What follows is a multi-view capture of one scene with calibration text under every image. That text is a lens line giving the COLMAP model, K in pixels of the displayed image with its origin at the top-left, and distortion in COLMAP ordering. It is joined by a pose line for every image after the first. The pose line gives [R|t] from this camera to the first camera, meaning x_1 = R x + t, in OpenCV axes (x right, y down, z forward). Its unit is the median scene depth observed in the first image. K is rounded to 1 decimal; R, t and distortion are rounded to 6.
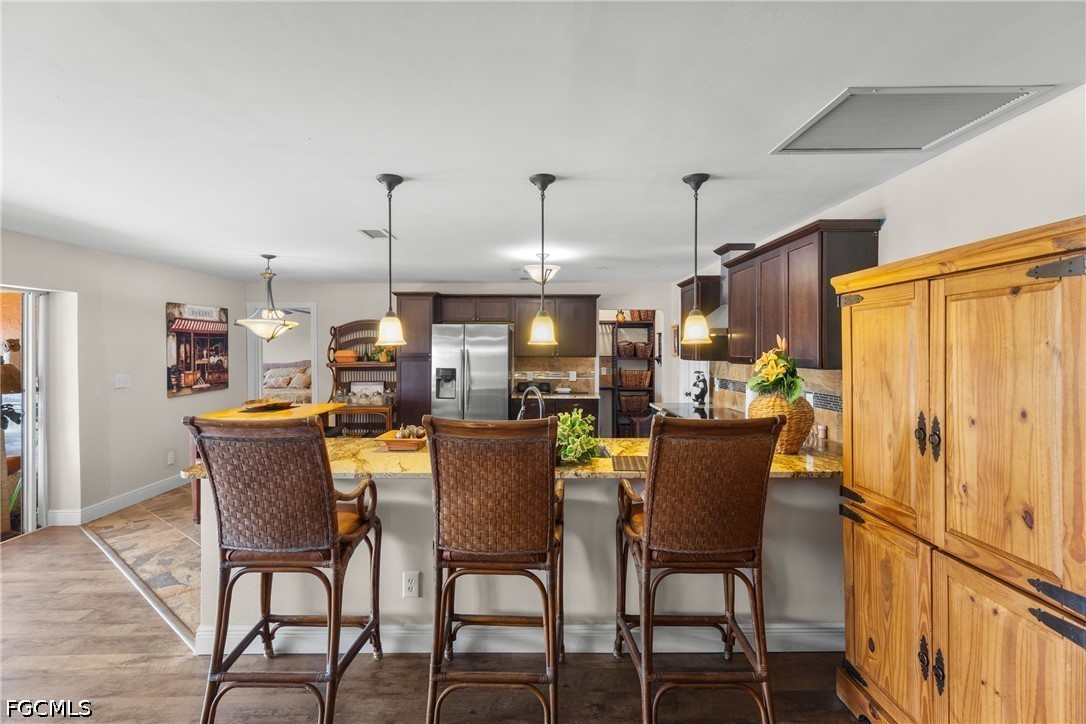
lens RADIAL K [[499.2, 0, 540.1], [0, 499.2, 353.0], [0, 0, 1]] dist [0.005246, 0.000865]
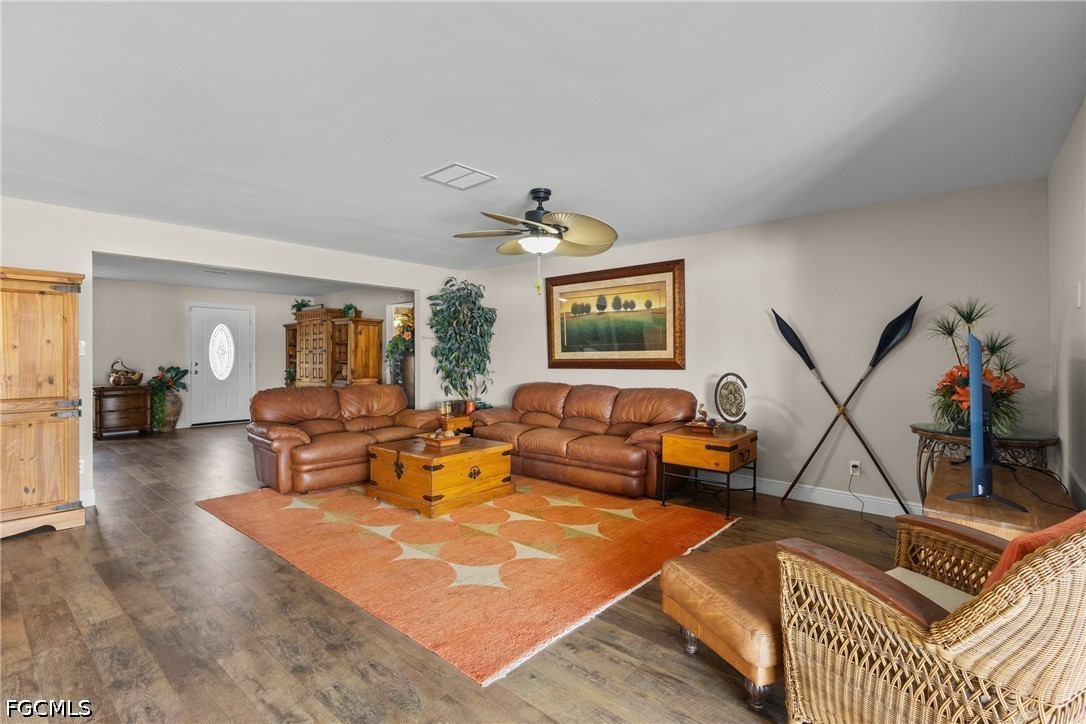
lens RADIAL K [[499.2, 0, 543.9], [0, 499.2, 356.6], [0, 0, 1]] dist [0.005246, 0.000865]
pose [[-0.754985, 0.002475, 0.655737, -0.515954], [0.010777, 0.999905, 0.008634, 0.039760], [-0.655653, 0.013585, -0.754940, 0.246983]]
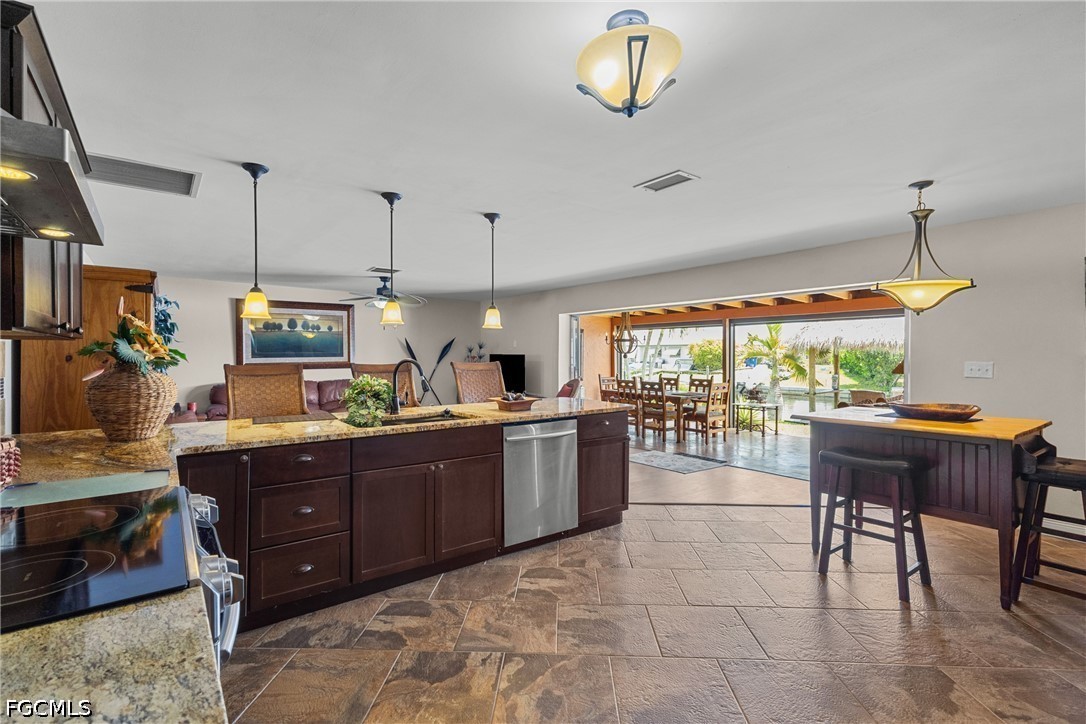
lens RADIAL K [[499.2, 0, 548.5], [0, 499.2, 357.1], [0, 0, 1]] dist [0.005246, 0.000865]
pose [[-0.787553, 0.002105, -0.616243, 0.279005], [-0.004931, 0.999941, 0.009717, 0.022534], [0.616227, 0.010691, -0.787496, 0.941248]]
